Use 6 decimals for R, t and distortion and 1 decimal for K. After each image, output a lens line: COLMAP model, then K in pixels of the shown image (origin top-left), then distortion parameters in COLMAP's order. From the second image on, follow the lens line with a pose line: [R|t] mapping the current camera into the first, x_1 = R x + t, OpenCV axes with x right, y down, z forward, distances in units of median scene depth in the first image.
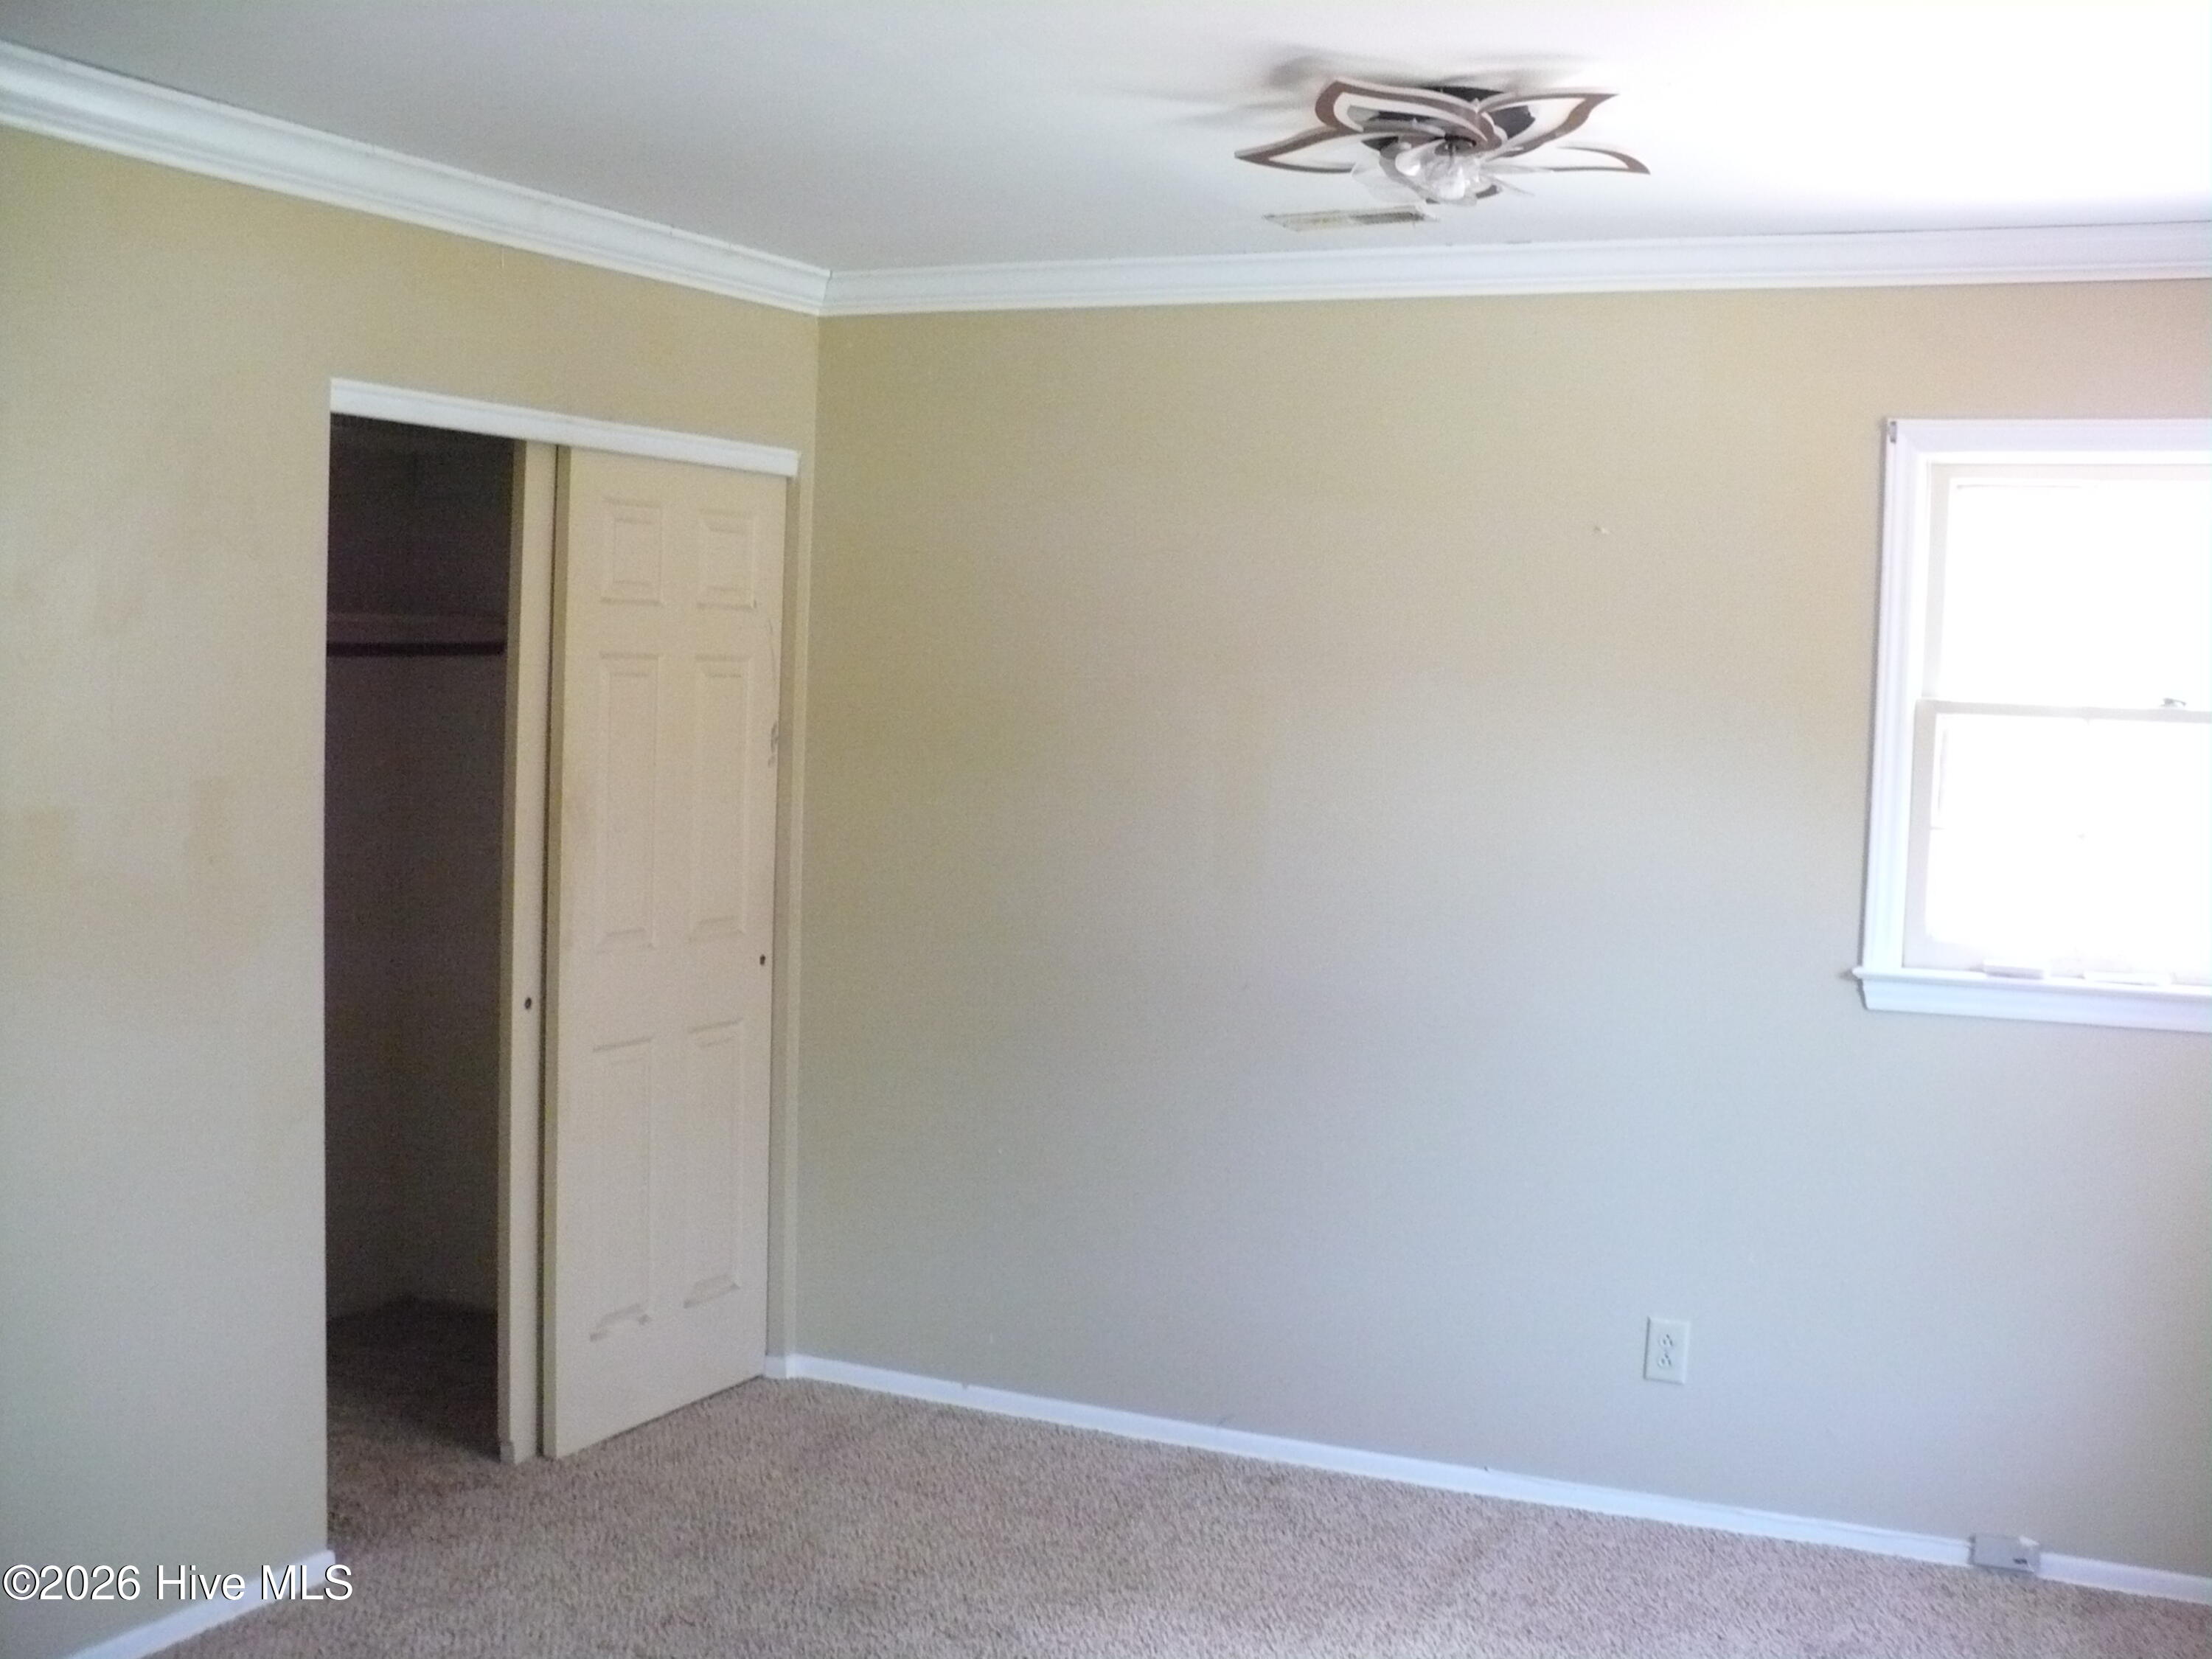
lens RADIAL K [[2433.7, 0, 1106.0], [0, 2433.7, 829.5], [0, 0, 1]] dist [-0.274284, 0.331443]
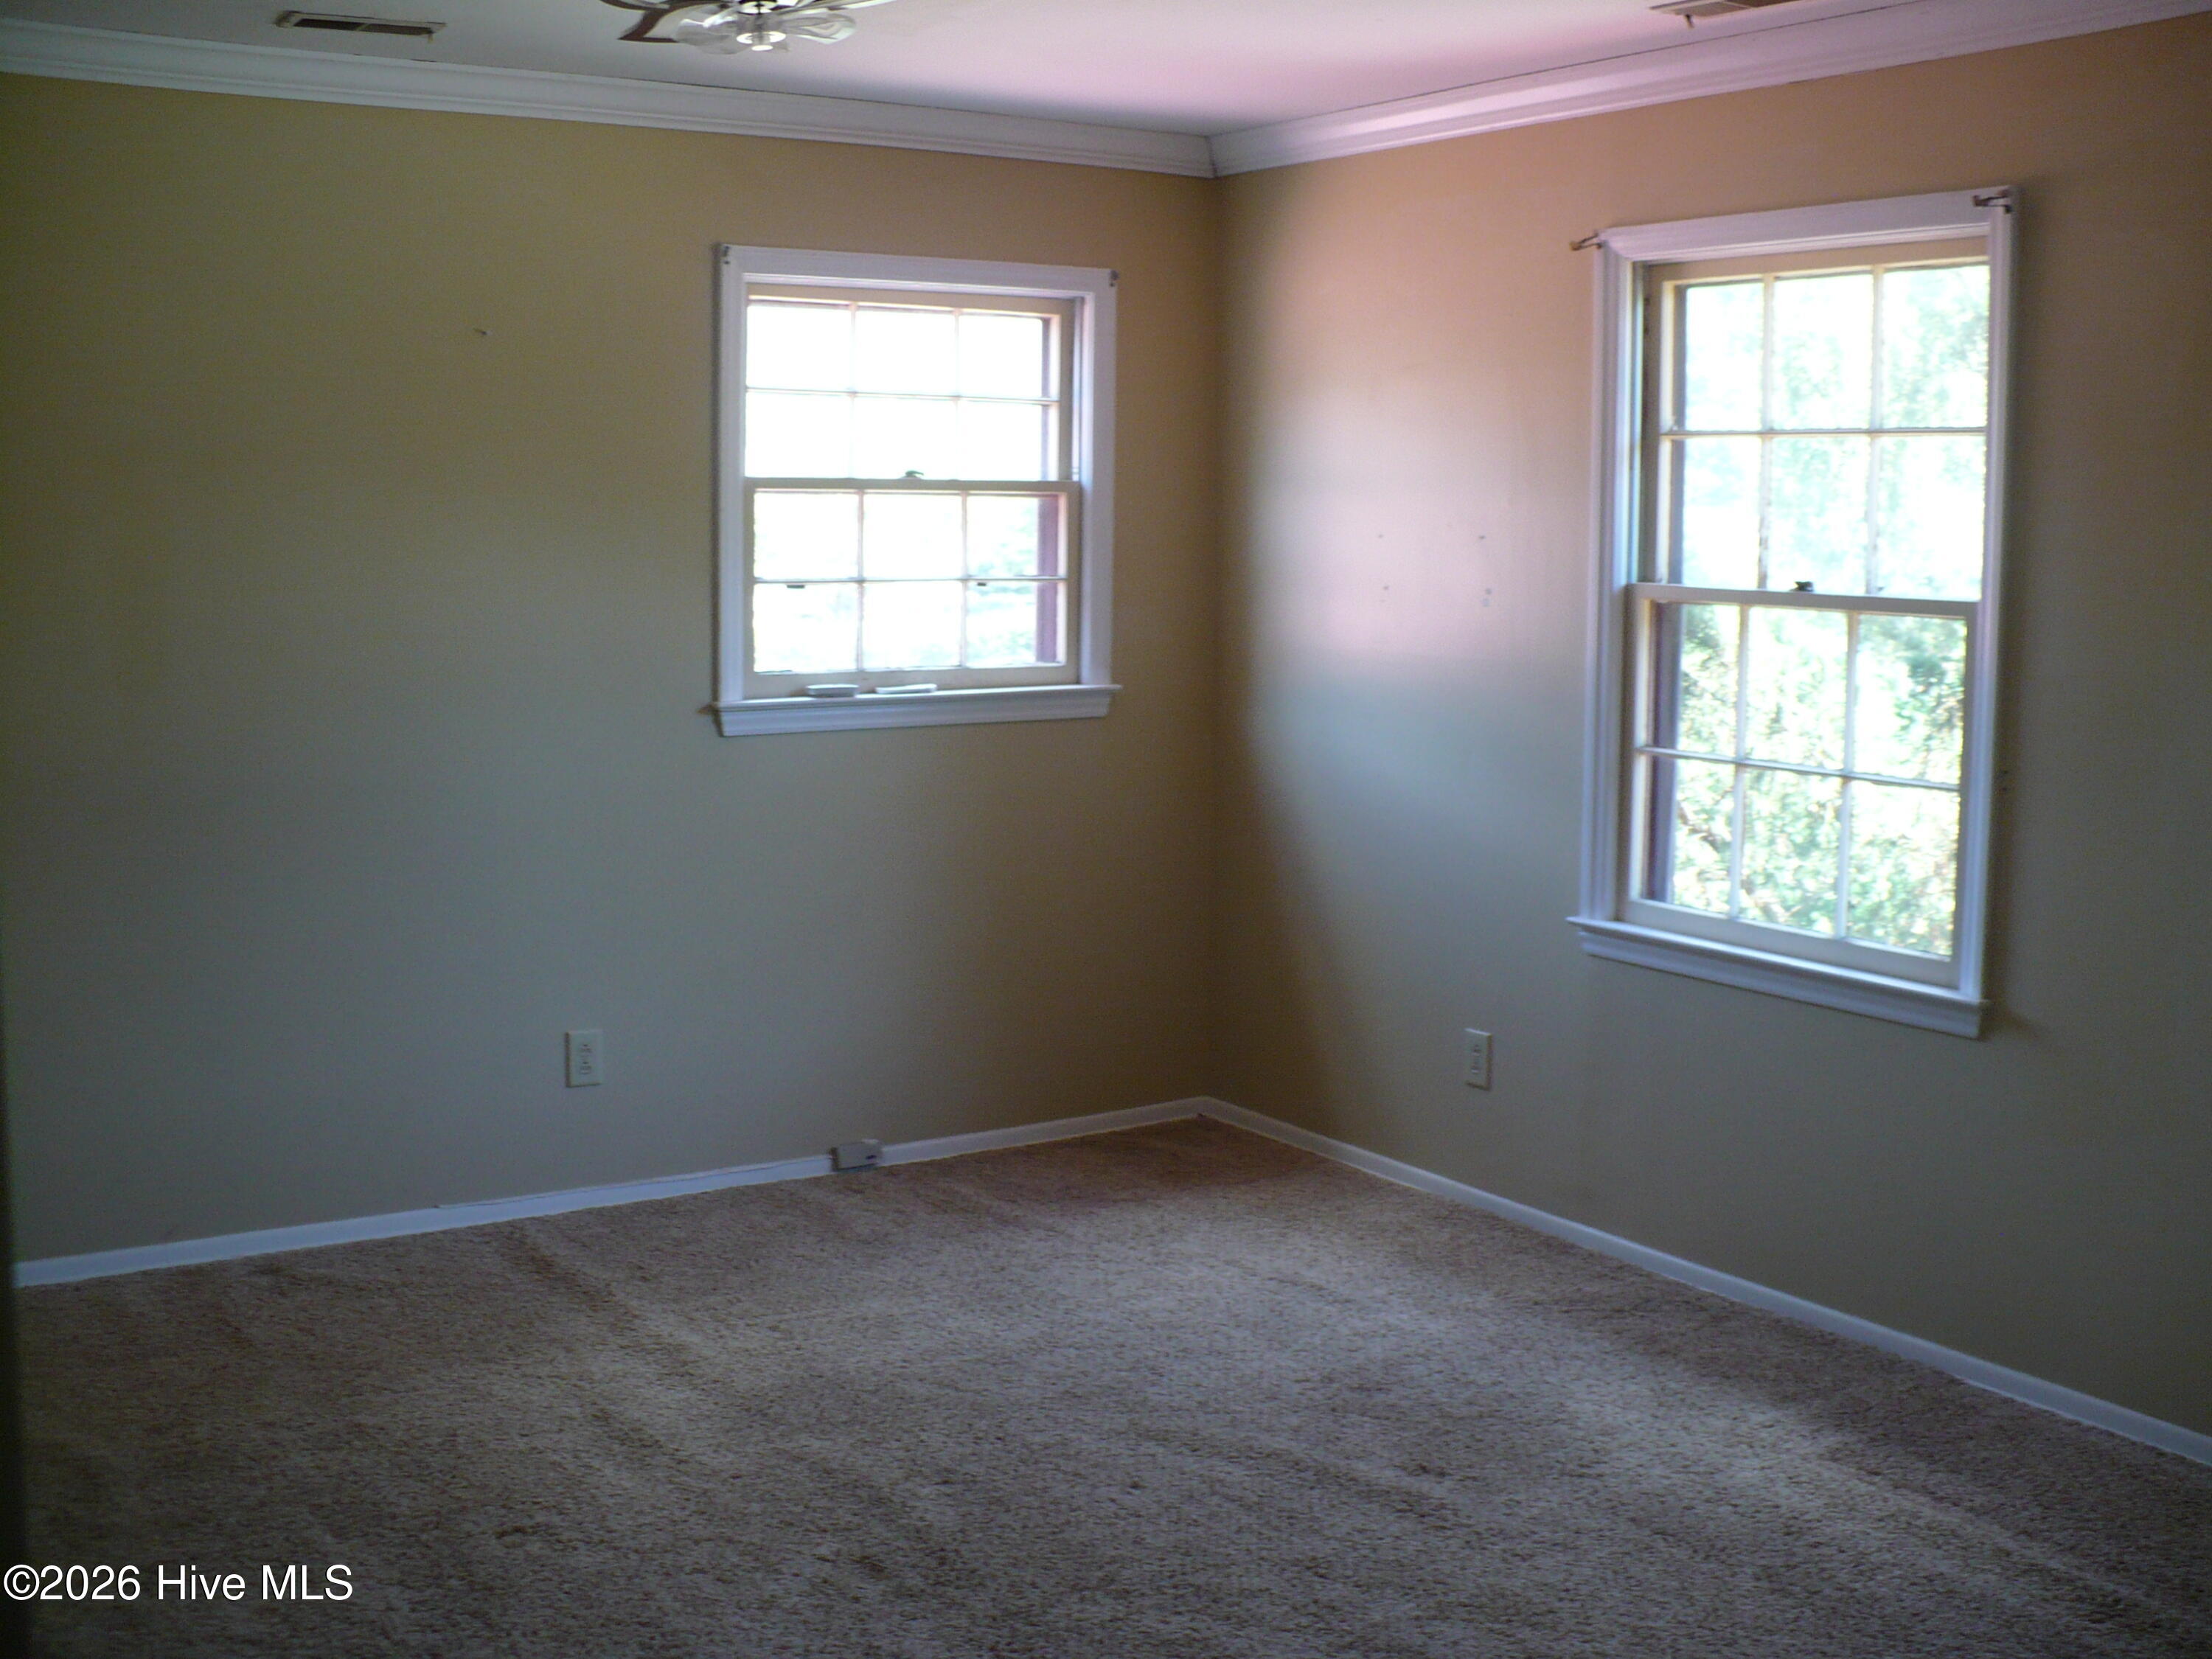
lens RADIAL K [[2433.7, 0, 1106.0], [0, 2433.7, 829.5], [0, 0, 1]] dist [-0.274284, 0.331443]
pose [[0.523200, -0.131586, 0.841990, -0.618524], [0.061207, 0.991258, 0.116880, -0.008724], [-0.850009, -0.009616, 0.526680, 0.192067]]
